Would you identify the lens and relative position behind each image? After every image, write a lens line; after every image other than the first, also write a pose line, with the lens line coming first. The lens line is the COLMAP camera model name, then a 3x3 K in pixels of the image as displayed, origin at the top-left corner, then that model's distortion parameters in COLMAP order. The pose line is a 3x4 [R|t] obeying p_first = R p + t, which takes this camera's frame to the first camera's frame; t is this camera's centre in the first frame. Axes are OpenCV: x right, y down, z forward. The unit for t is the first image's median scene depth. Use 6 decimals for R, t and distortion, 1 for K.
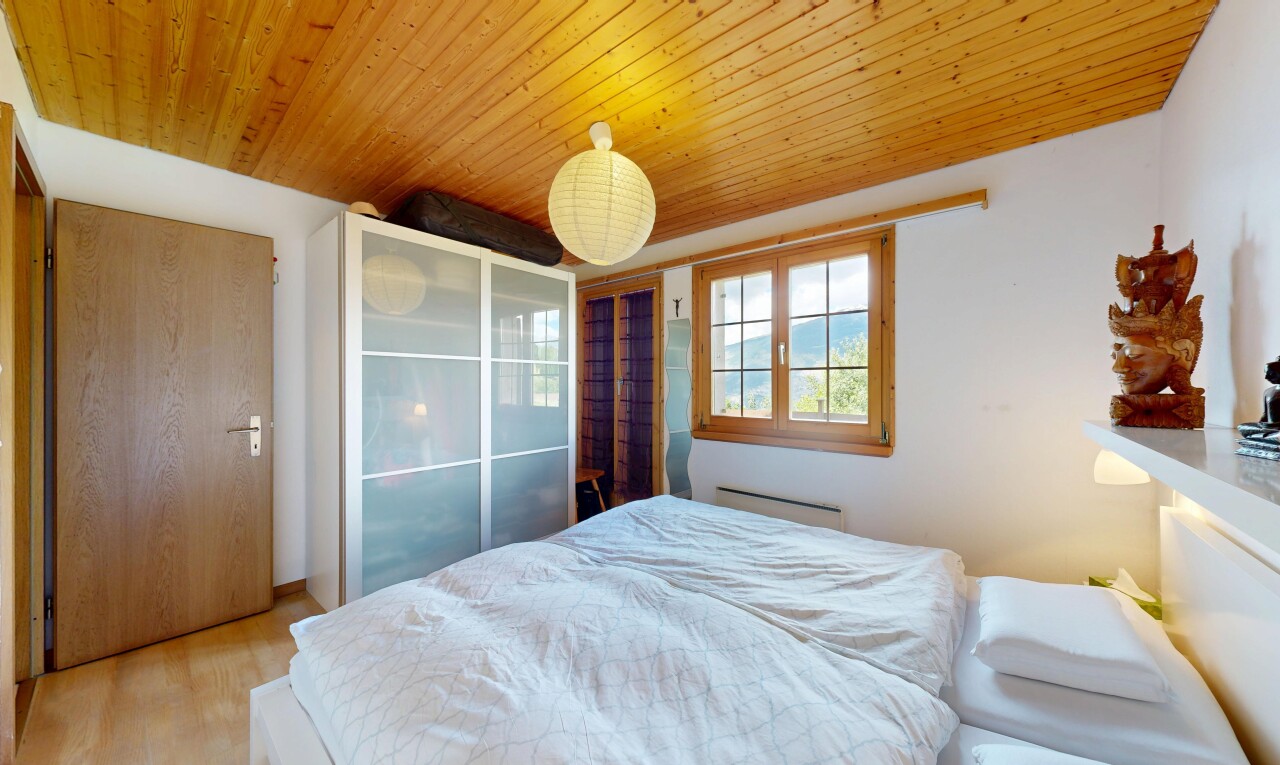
lens RADIAL K [[429.9, 0, 640.3], [0, 429.9, 383.4], [0, 0, 1]] dist [-0.001024, 0.000230]
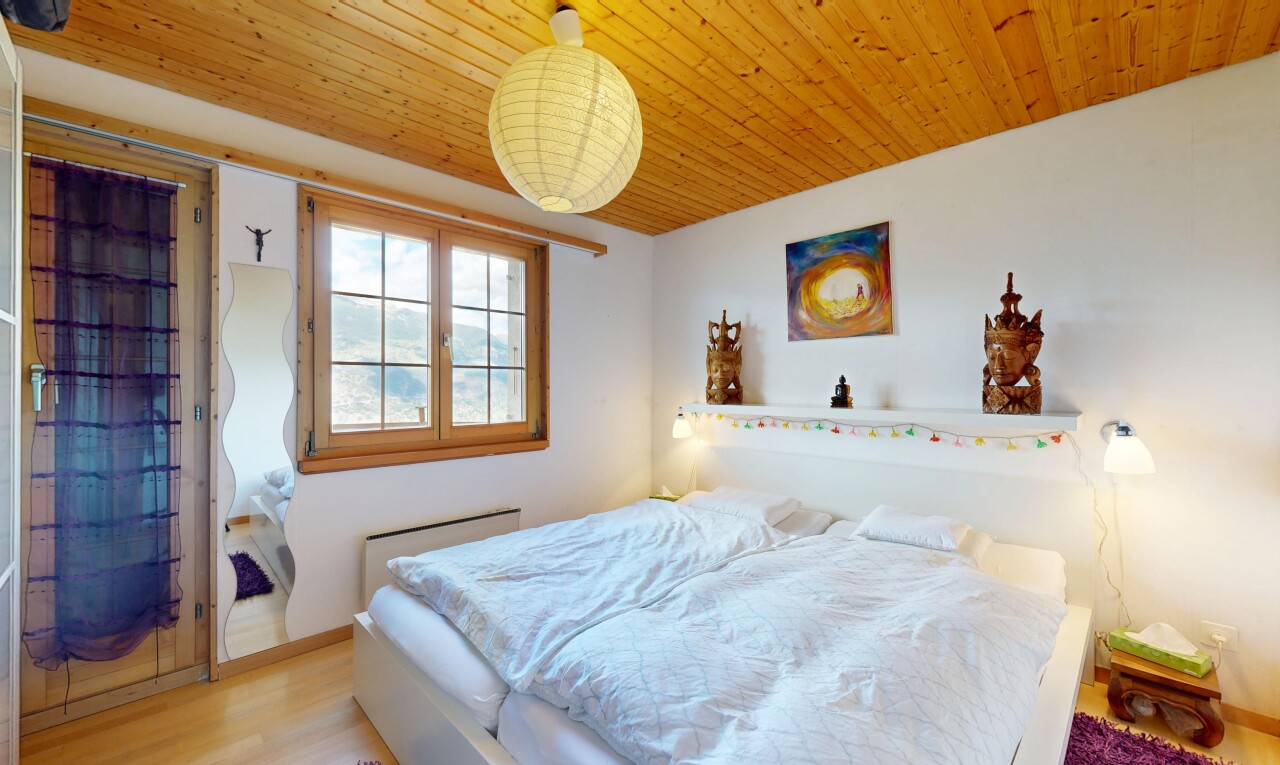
lens RADIAL K [[498.0, 0, 639.5], [0, 498.0, 383.1], [0, 0, 1]] dist [0.002427, 0.000089]
pose [[0.099241, 0.001260, 0.995063, -0.799290], [-0.003508, 0.999993, -0.000917, 0.000271], [-0.995057, -0.003400, 0.099245, 0.719649]]
